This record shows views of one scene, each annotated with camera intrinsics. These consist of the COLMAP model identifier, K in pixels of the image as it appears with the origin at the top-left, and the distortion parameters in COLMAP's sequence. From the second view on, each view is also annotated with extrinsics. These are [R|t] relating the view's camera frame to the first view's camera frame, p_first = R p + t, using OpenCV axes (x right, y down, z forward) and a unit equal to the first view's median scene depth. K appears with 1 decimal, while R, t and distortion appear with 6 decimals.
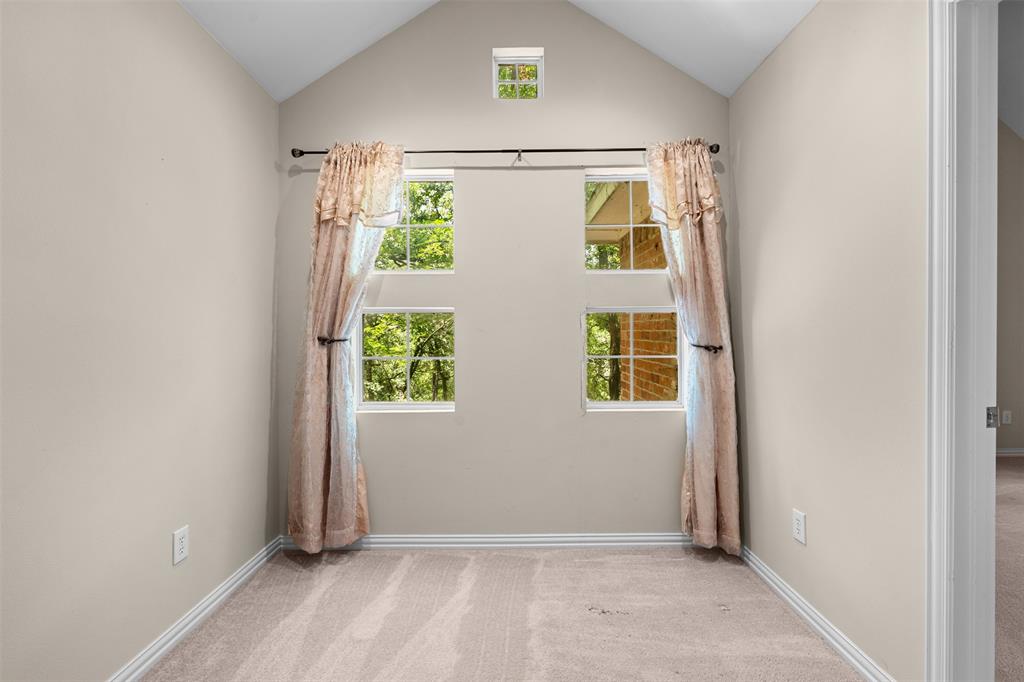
lens RADIAL K [[468.5, 0, 510.3], [0, 468.5, 340.3], [0, 0, 1]] dist [-0.001554, 0.000712]
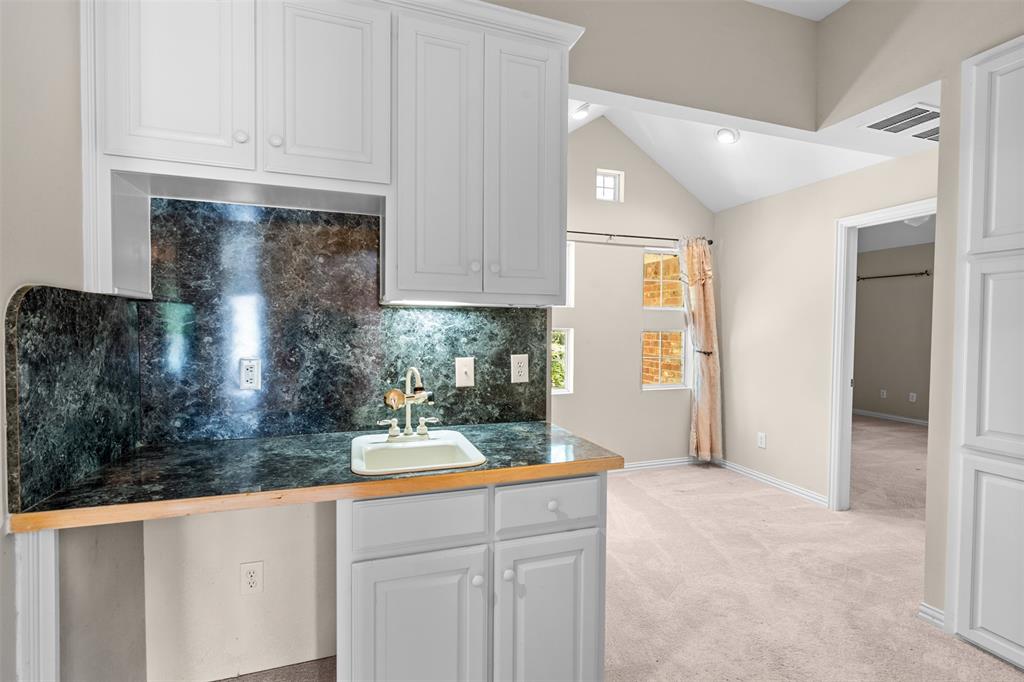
lens RADIAL K [[468.5, 0, 513.9], [0, 468.5, 339.8], [0, 0, 1]] dist [-0.001554, 0.000712]
pose [[0.947041, -0.000093, 0.321111, -0.862805], [-0.009648, 0.999540, 0.028744, -0.079590], [-0.320966, -0.030320, 0.946605, -0.476275]]
